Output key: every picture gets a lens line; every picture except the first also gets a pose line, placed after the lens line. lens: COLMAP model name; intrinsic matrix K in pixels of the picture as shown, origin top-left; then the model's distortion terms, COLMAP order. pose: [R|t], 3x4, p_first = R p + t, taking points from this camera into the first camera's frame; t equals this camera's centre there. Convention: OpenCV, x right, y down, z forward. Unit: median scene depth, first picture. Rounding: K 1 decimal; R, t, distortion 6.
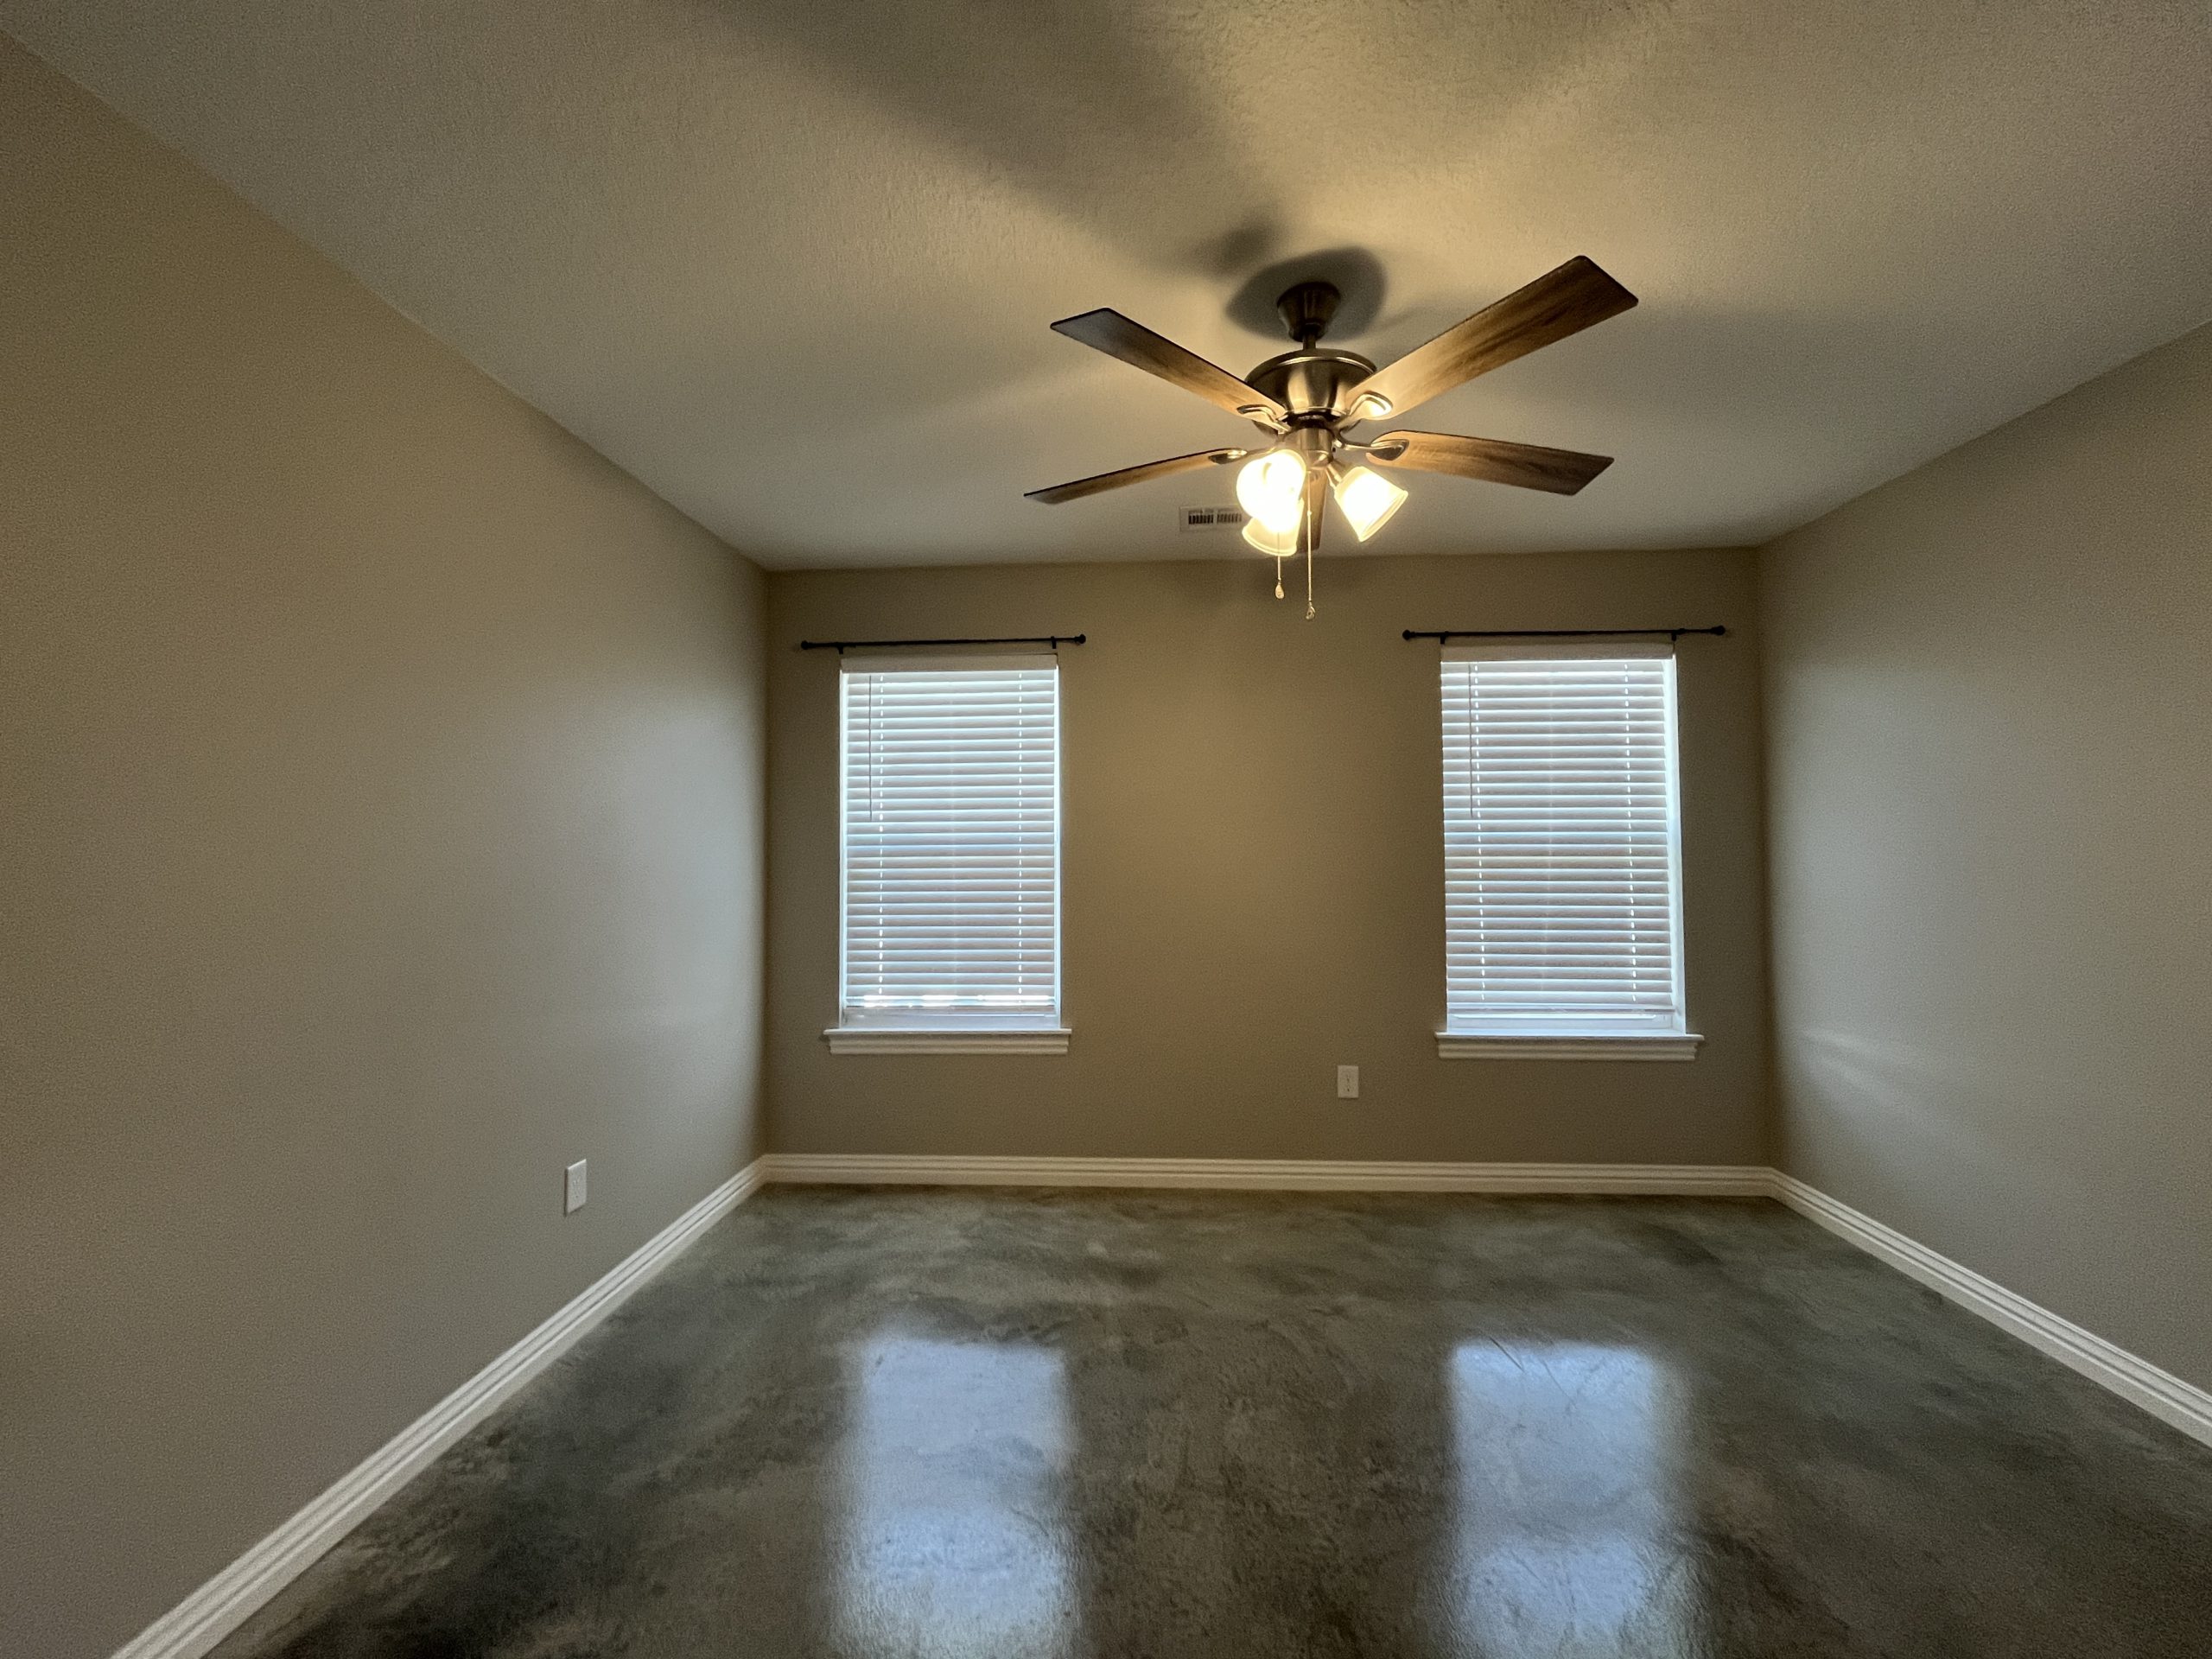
lens RADIAL K [[894.2, 0, 1107.6], [0, 894.2, 833.6], [0, 0, 1]] dist [-0.005254, 0.000457]
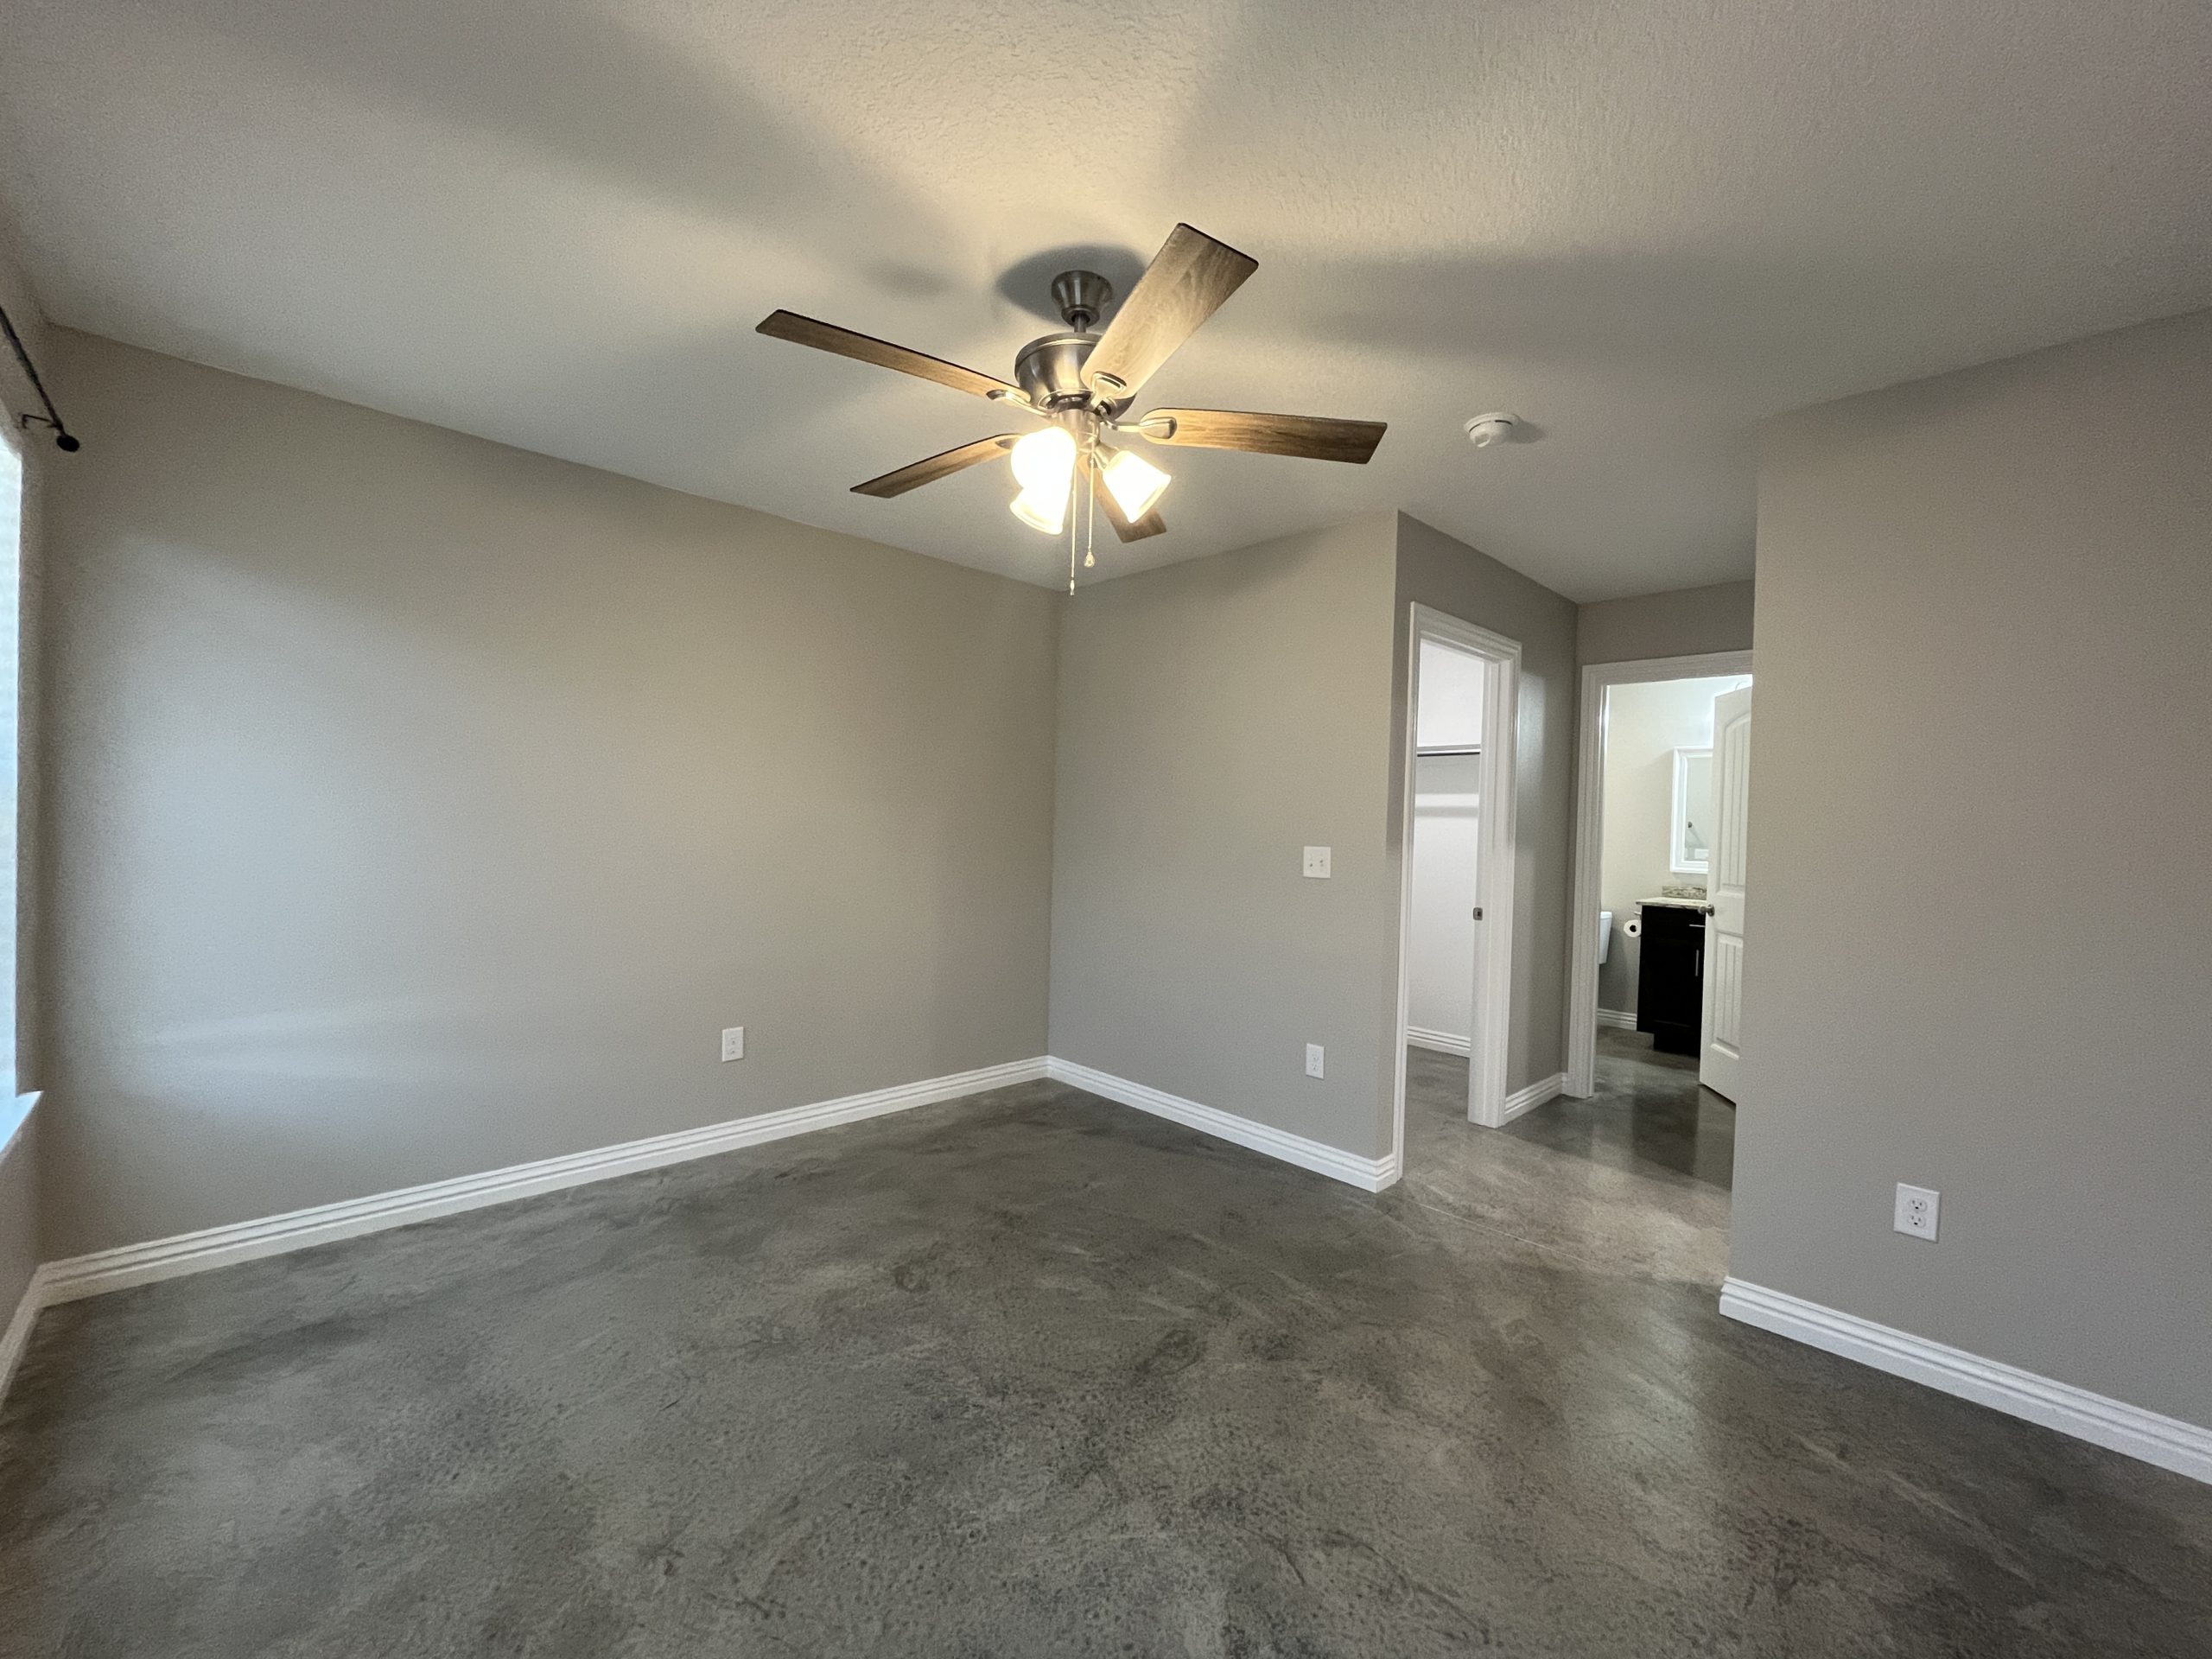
lens RADIAL K [[894.2, 0, 1107.6], [0, 894.2, 833.6], [0, 0, 1]] dist [-0.005254, 0.000457]
pose [[-0.730440, -0.028830, 0.682368, -0.403095], [-0.037146, 0.999307, 0.002458, 0.026469], [-0.681966, -0.023551, -0.731005, 1.329844]]
